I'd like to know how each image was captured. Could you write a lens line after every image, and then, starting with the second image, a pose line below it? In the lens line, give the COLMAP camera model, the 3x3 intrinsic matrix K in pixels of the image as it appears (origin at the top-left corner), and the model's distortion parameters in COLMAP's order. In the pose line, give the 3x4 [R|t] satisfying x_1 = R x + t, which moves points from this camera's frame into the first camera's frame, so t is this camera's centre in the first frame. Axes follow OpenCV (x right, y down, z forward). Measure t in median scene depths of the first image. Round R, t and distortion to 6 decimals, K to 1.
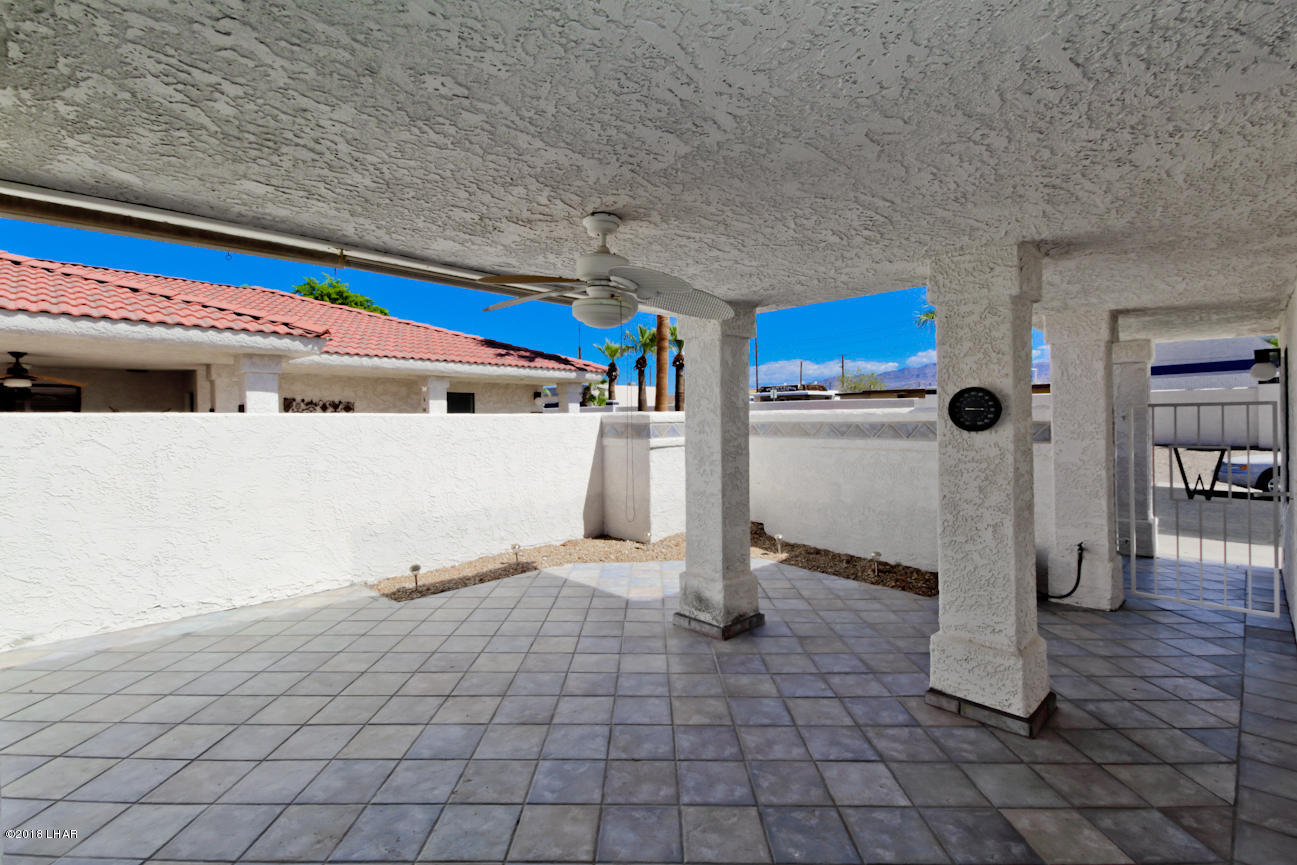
lens RADIAL K [[590.0, 0, 643.1], [0, 590.0, 421.5], [0, 0, 1]] dist [0.026233, -0.017701]
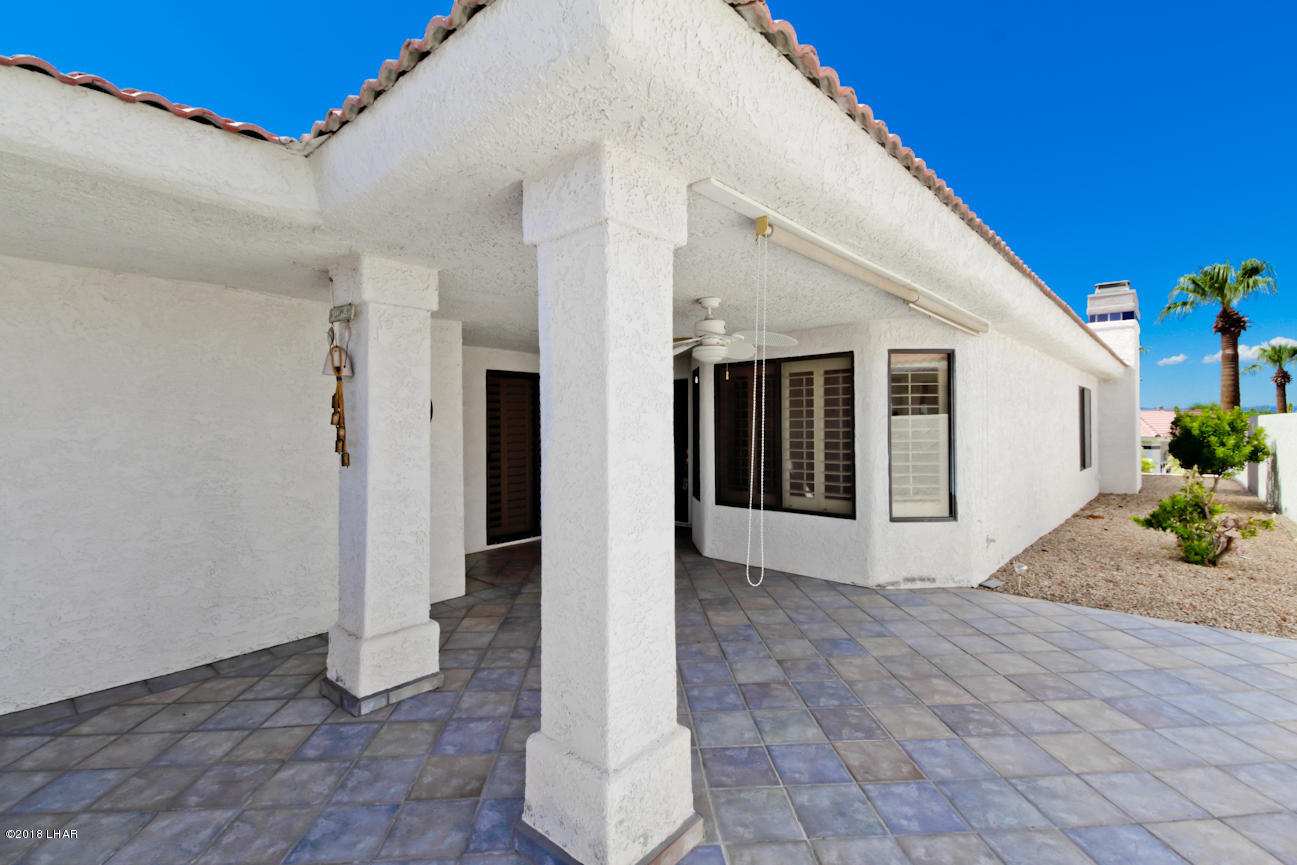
lens RADIAL K [[590.0, 0, 643.1], [0, 590.0, 421.5], [0, 0, 1]] dist [0.026233, -0.017701]
pose [[-0.998194, 0.013142, -0.058623, 0.156880], [0.013260, 0.999911, -0.001623, 0.006639], [0.058596, -0.002397, -0.998279, 1.864376]]
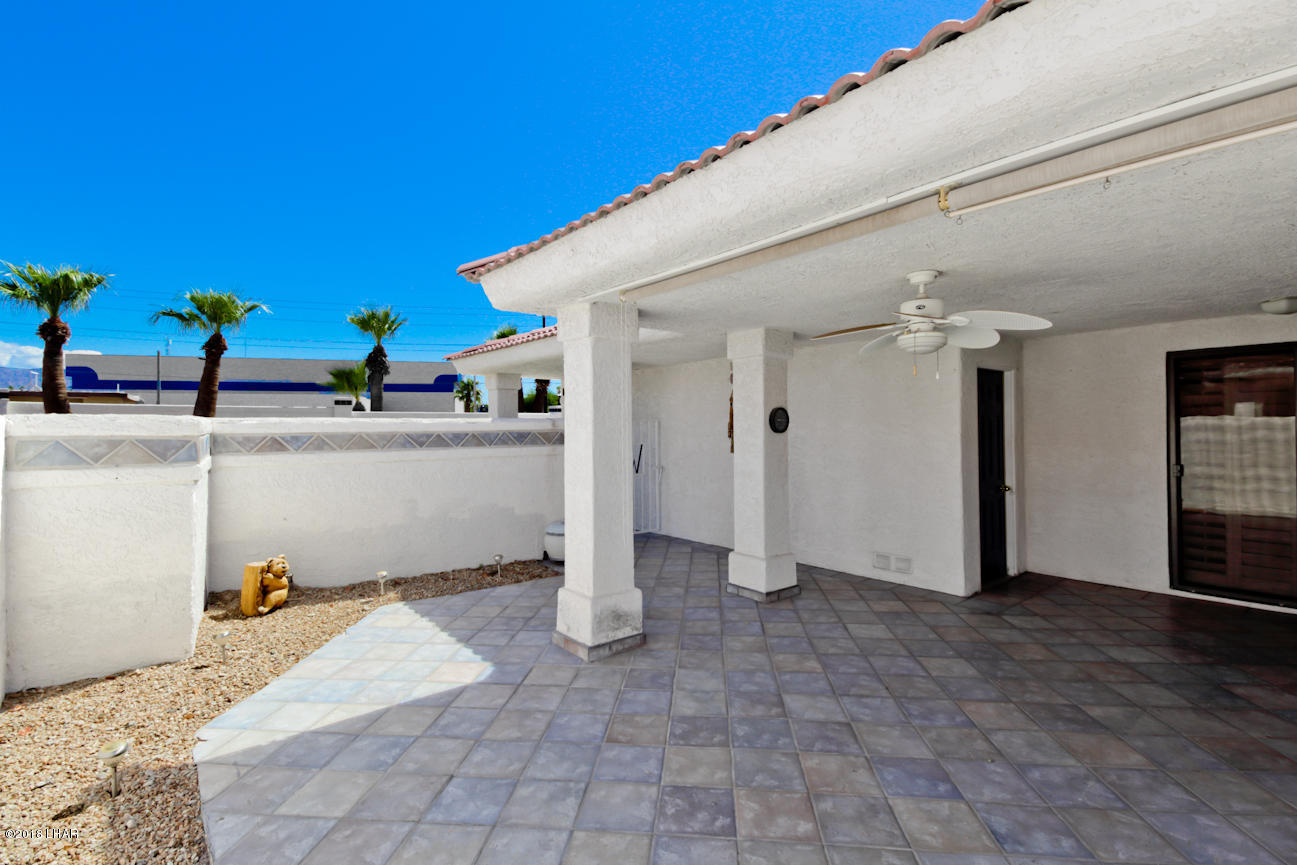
lens RADIAL K [[590.0, 0, 643.1], [0, 590.0, 421.5], [0, 0, 1]] dist [0.026233, -0.017701]
pose [[0.100190, 0.010327, 0.994915, -1.021294], [0.011793, 0.999864, -0.011566, -0.000841], [-0.994898, 0.012892, 0.100055, 1.044019]]
